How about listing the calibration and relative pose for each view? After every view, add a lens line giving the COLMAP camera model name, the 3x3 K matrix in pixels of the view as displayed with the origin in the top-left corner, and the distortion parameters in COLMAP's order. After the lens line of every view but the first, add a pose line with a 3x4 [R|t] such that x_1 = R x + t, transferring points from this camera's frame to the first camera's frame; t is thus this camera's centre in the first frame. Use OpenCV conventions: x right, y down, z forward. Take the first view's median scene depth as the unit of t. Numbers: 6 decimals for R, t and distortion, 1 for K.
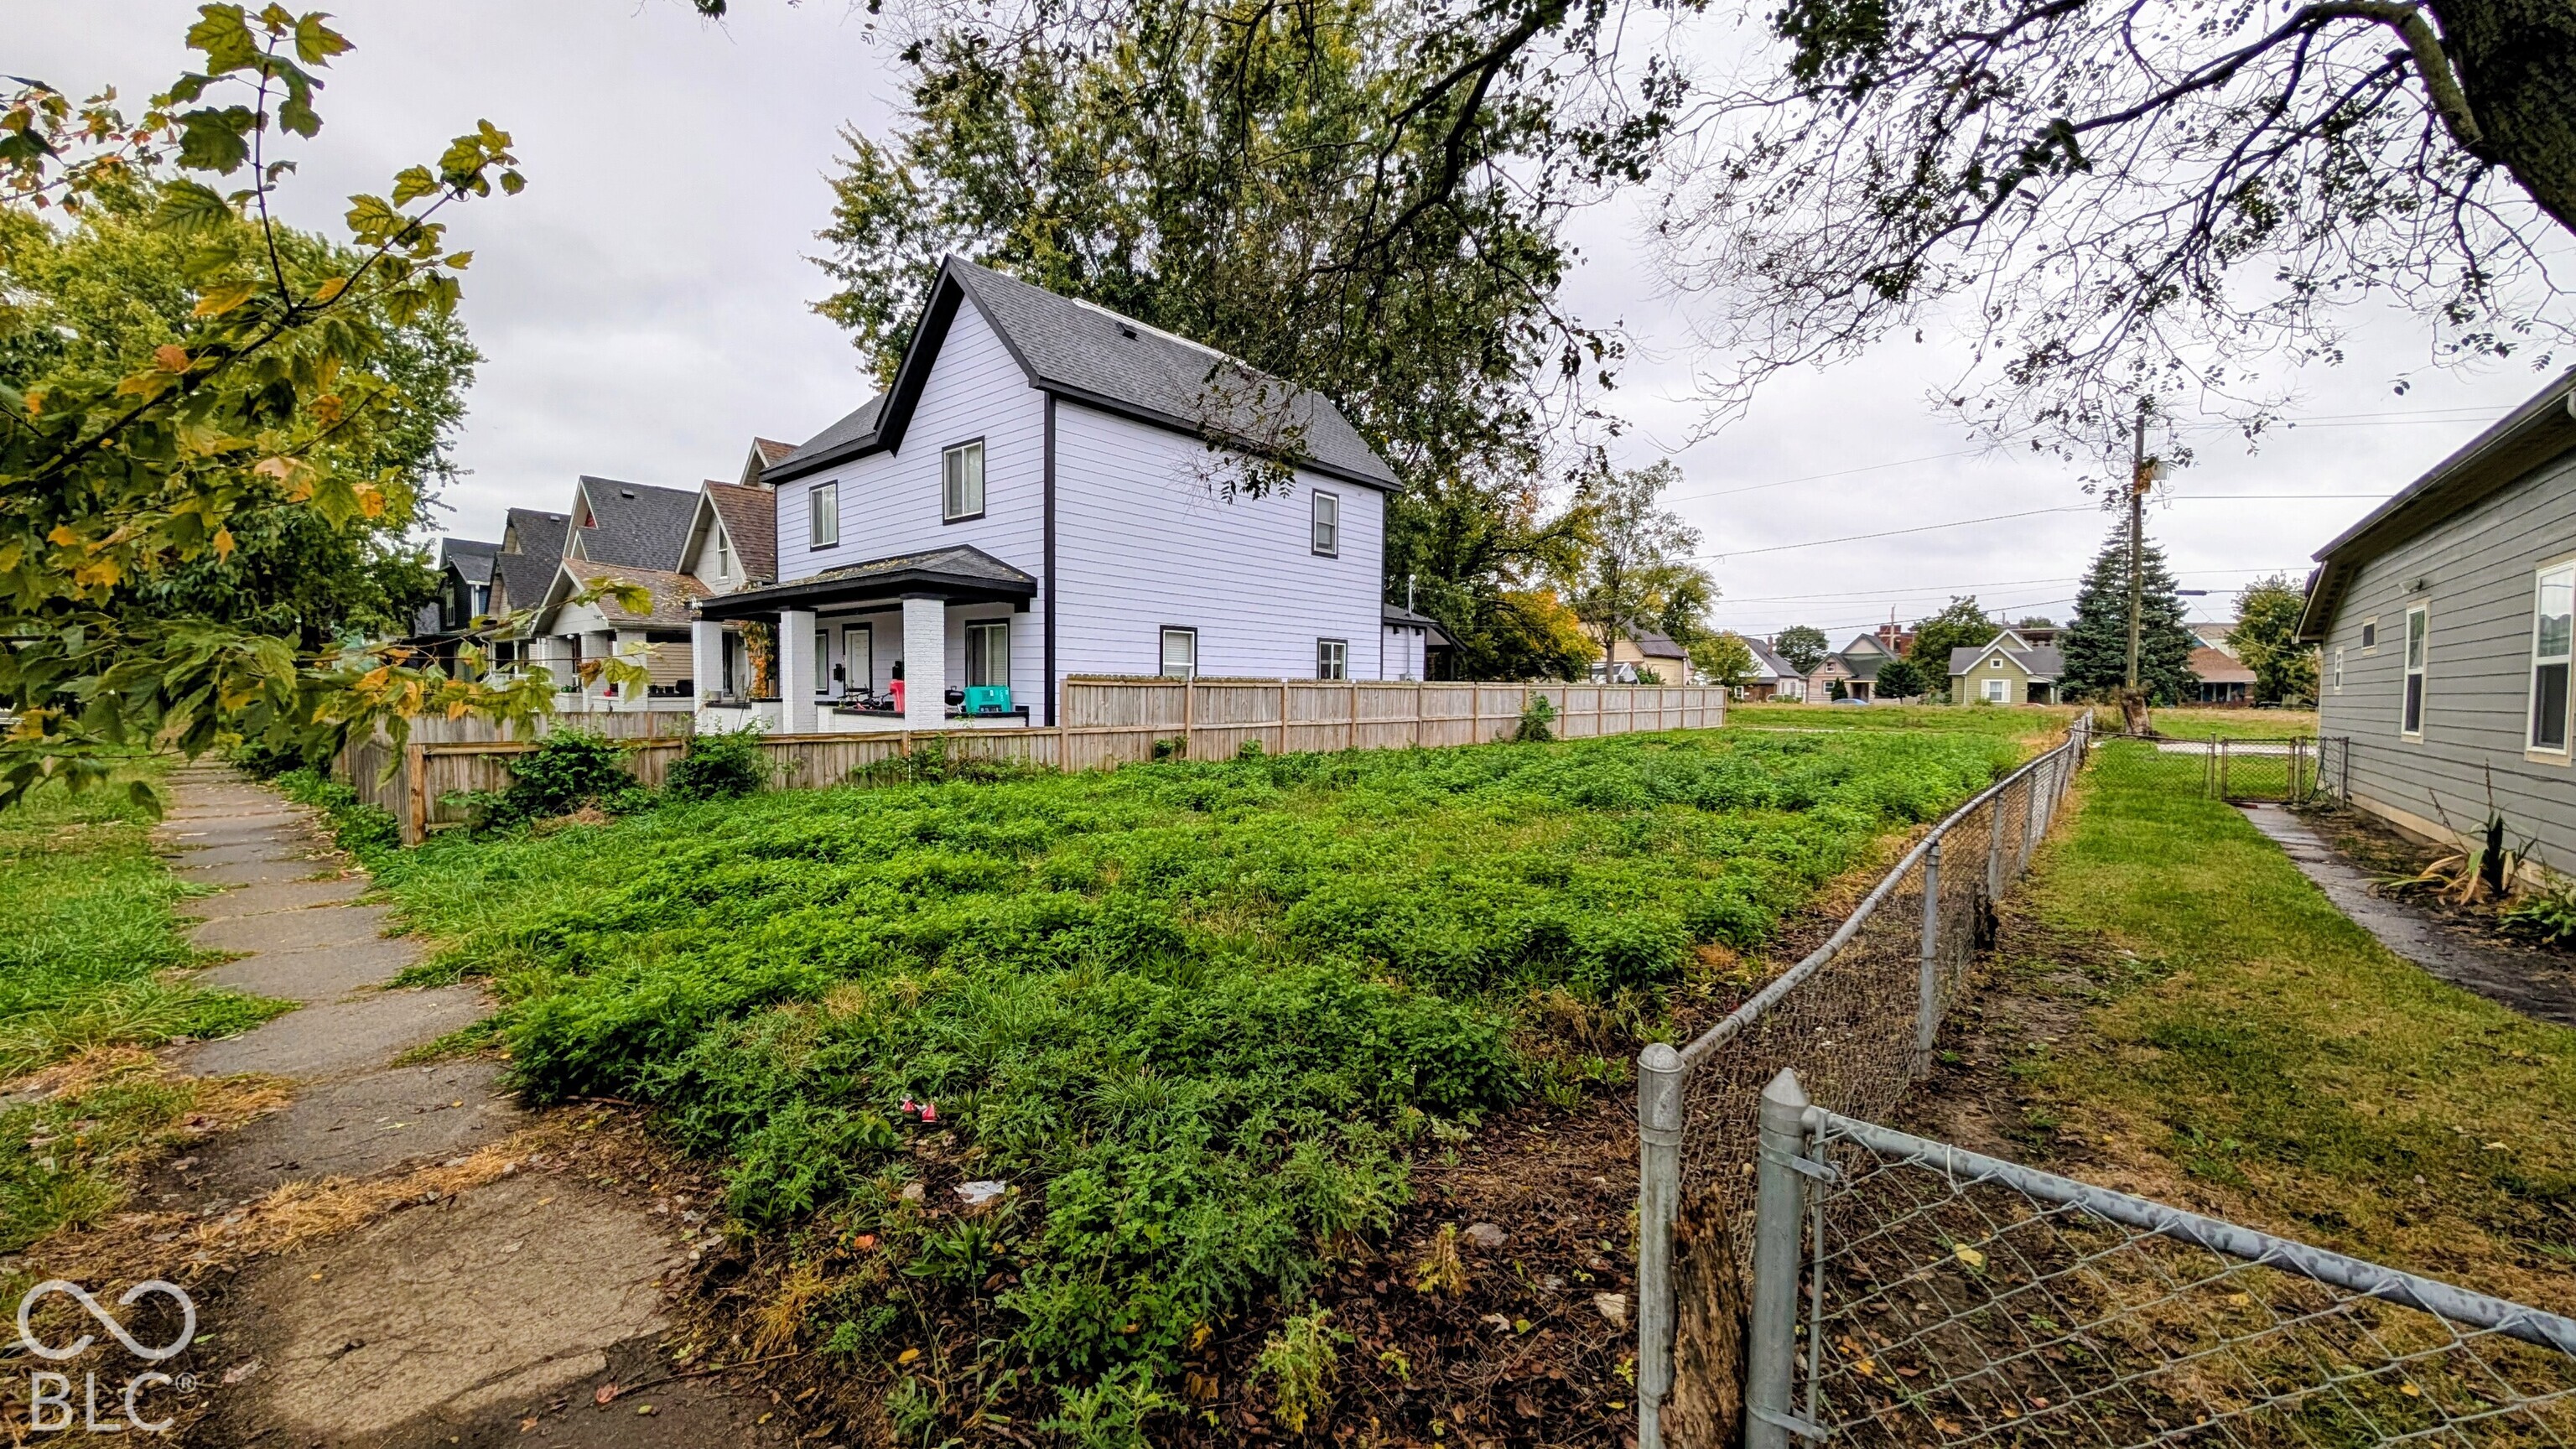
lens RADIAL K [[964.8, 0, 1294.9], [0, 964.8, 725.0], [0, 0, 1]] dist [-0.000020, -0.000019]
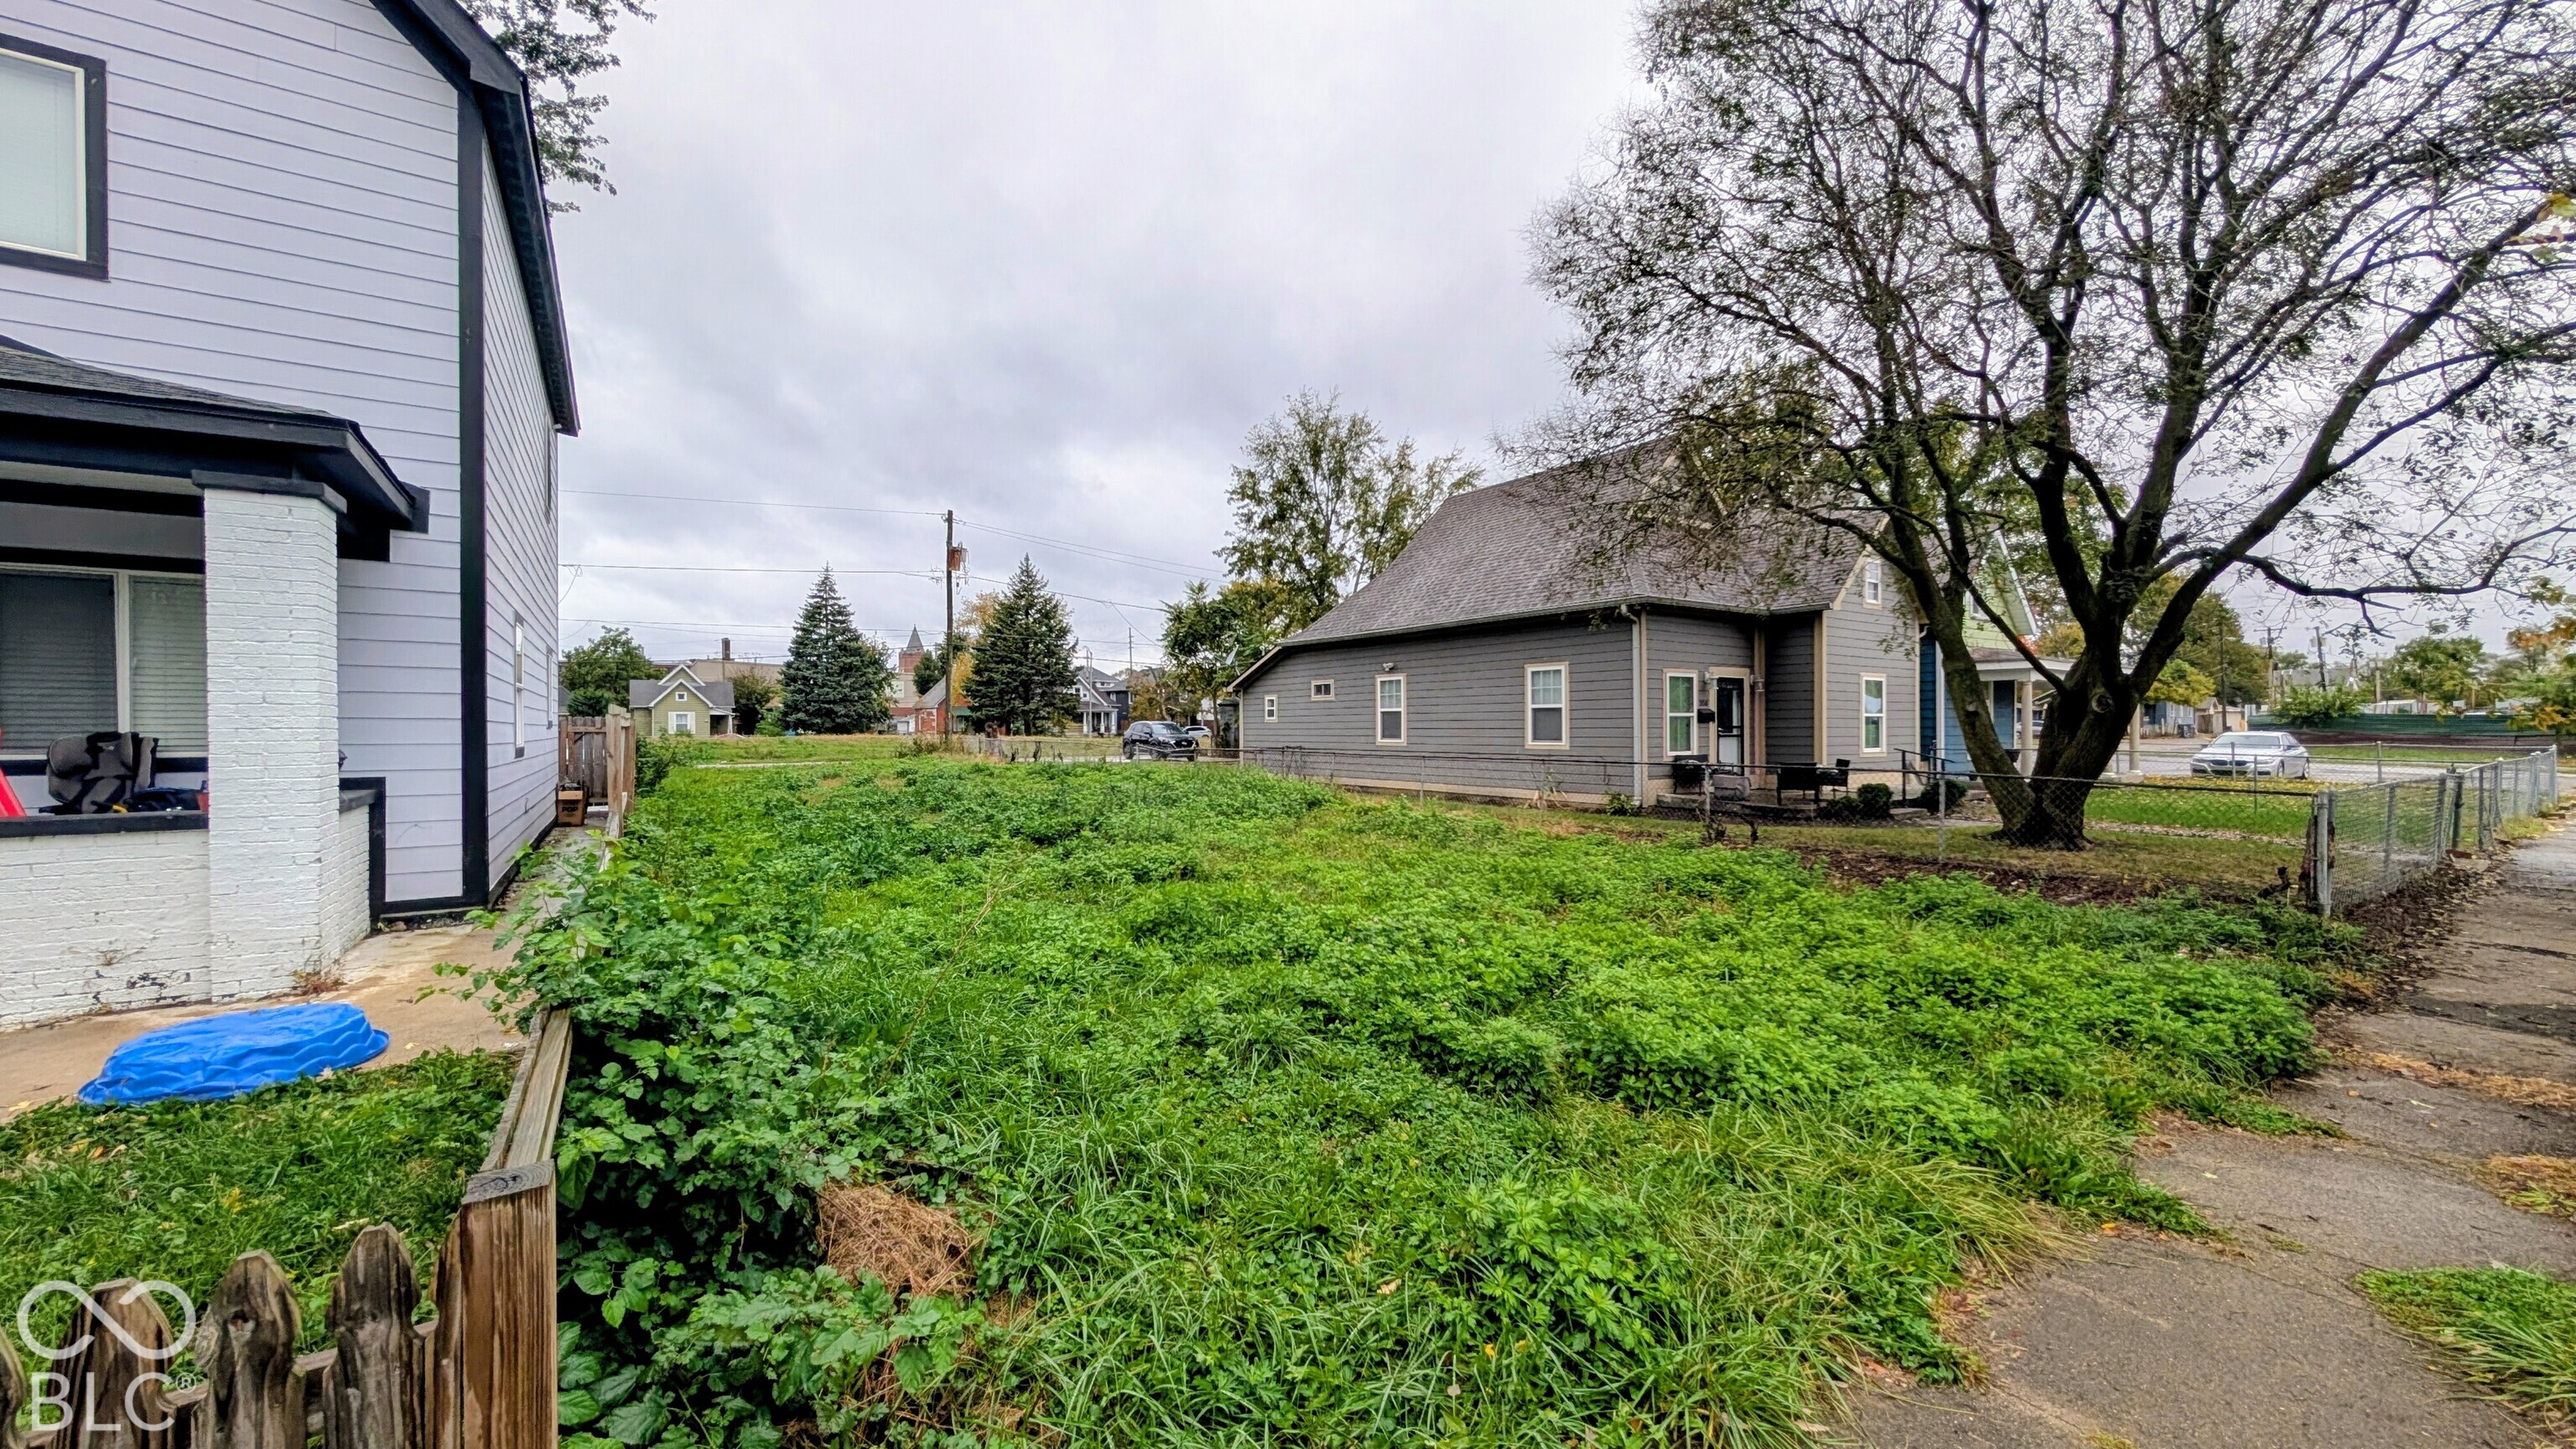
lens RADIAL K [[964.8, 0, 1292.9], [0, 964.8, 726.9], [0, 0, 1]] dist [-0.000020, -0.000019]
pose [[0.252033, -0.016104, 0.967585, -0.571005], [0.046425, 0.998911, 0.004533, -0.024260], [-0.966604, 0.043778, 0.252507, 0.477012]]
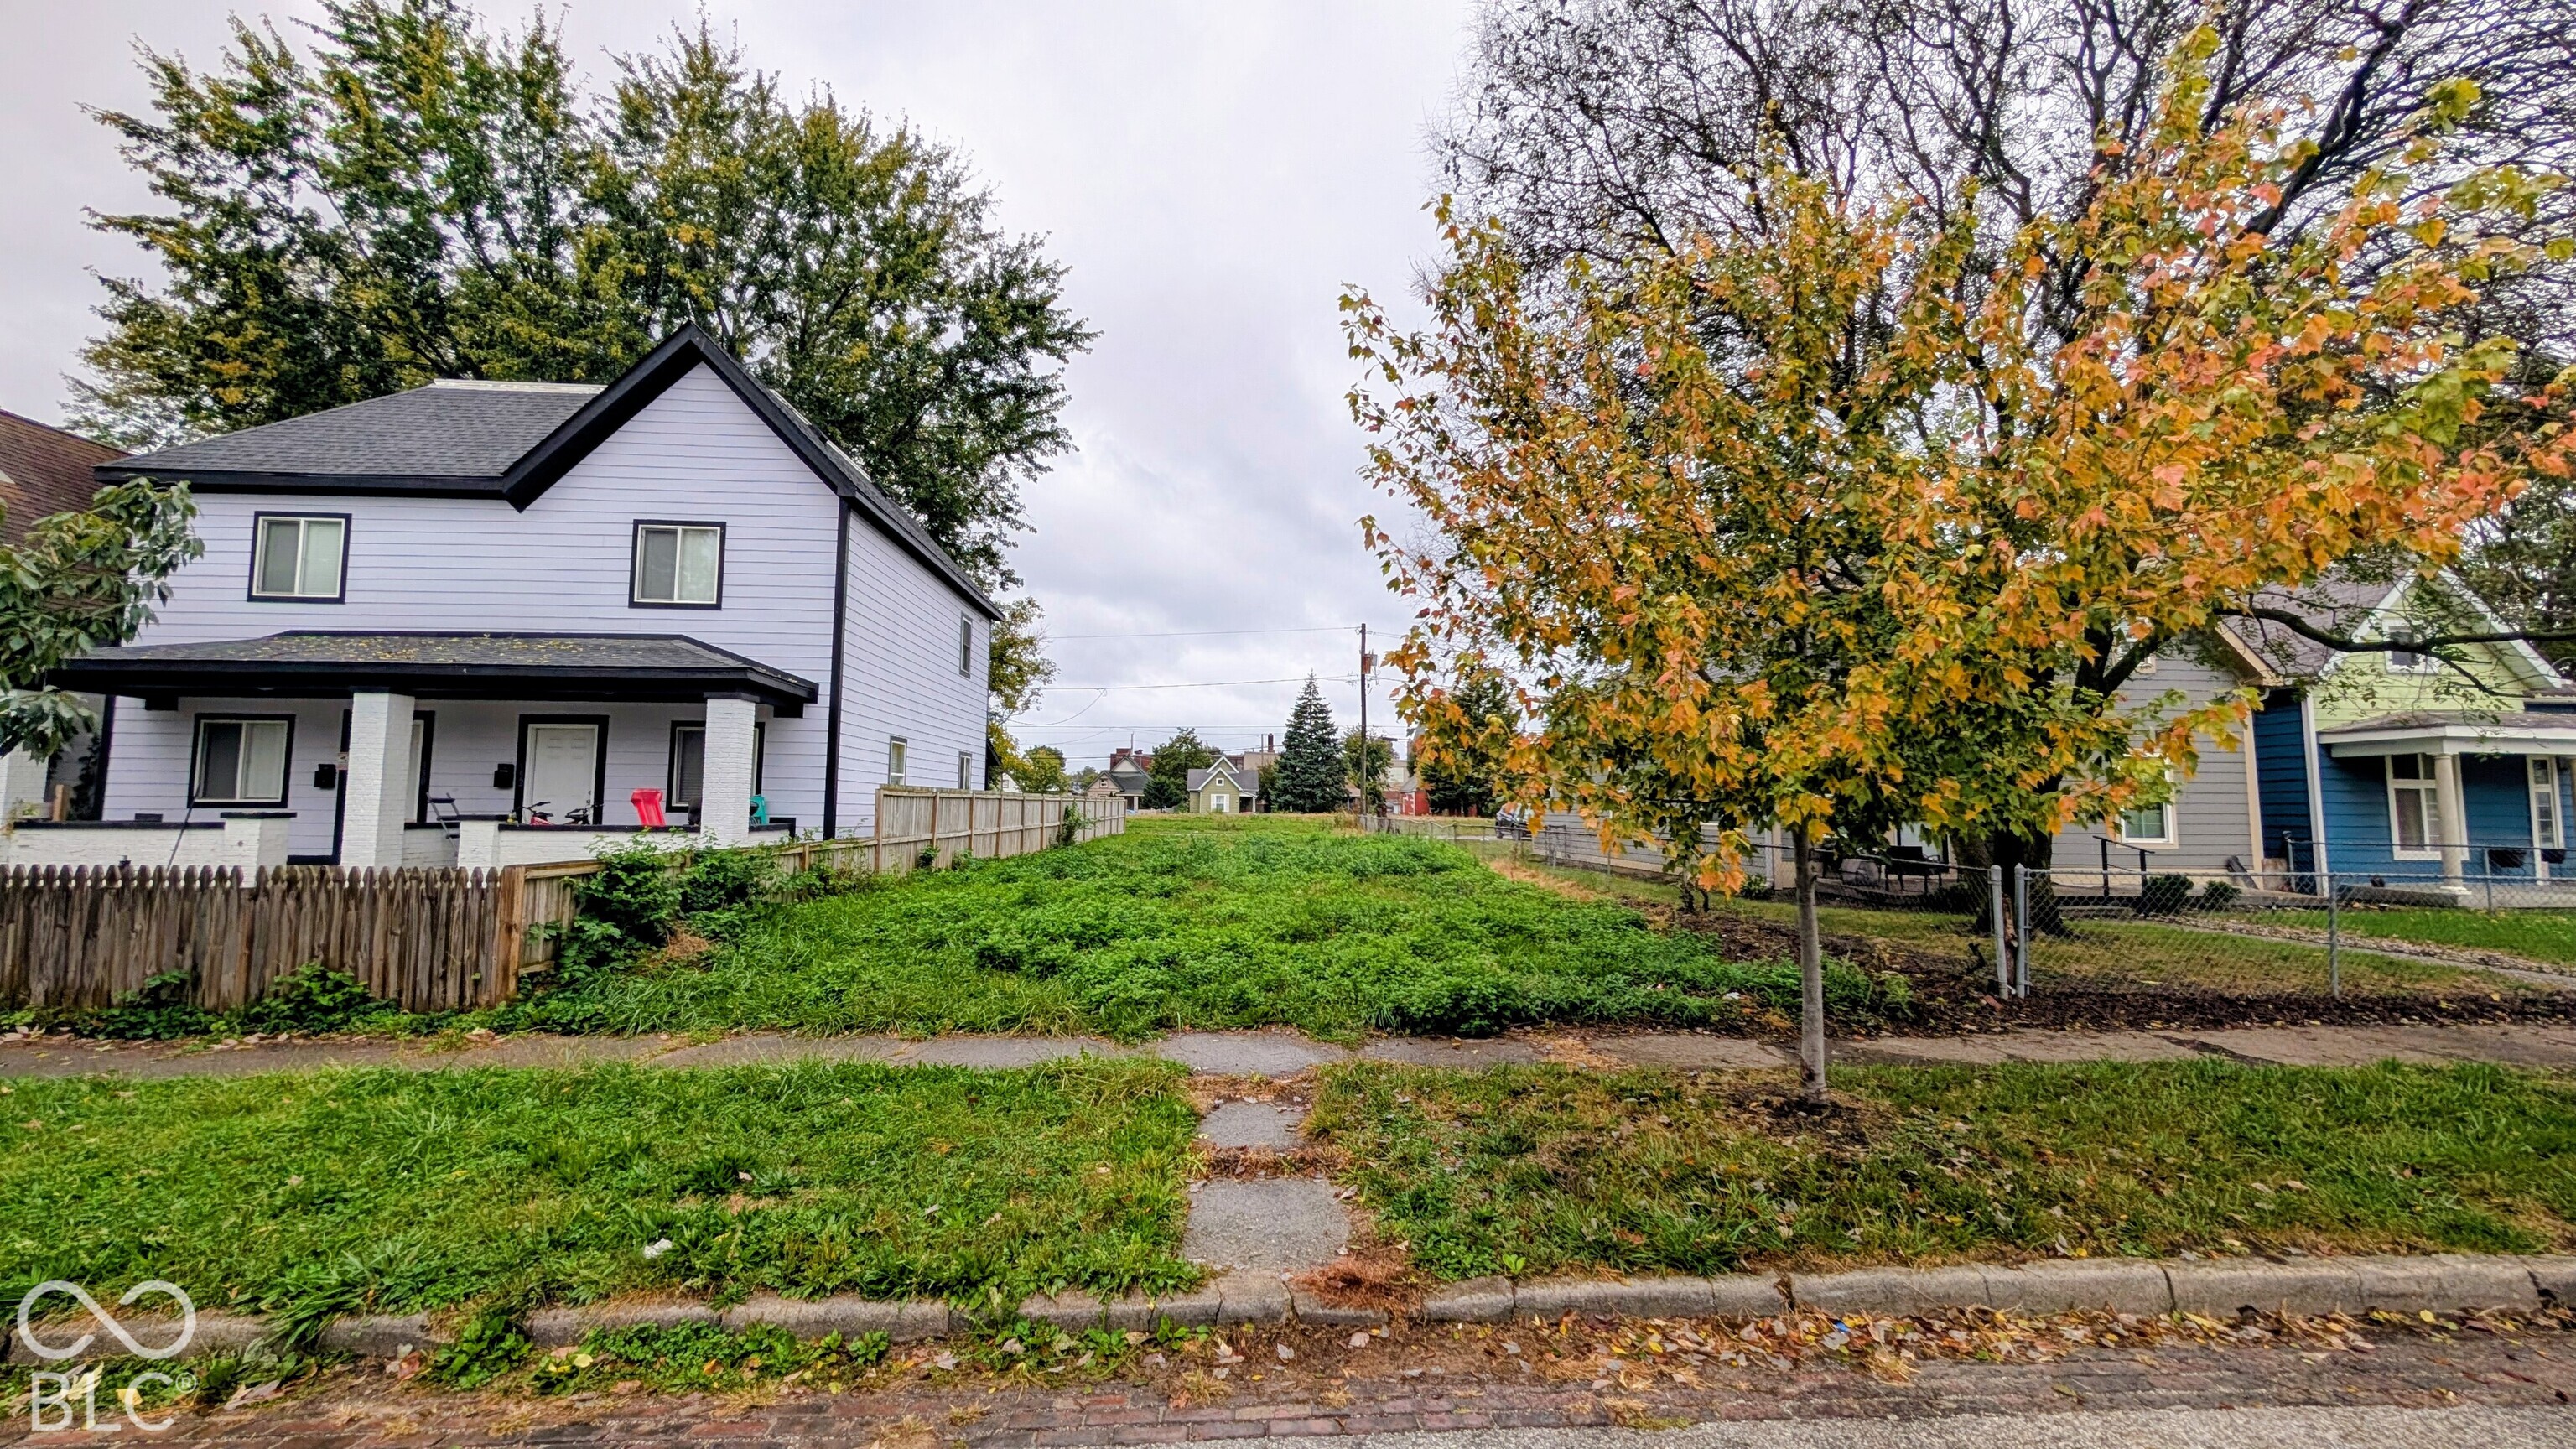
lens RADIAL K [[964.8, 0, 1292.6], [0, 964.8, 728.1], [0, 0, 1]] dist [-0.000020, -0.000019]
pose [[0.714943, 0.051028, 0.697318, -0.566621], [0.029058, 0.994303, -0.102553, 0.003610], [-0.698579, 0.093582, 0.709387, -0.004943]]
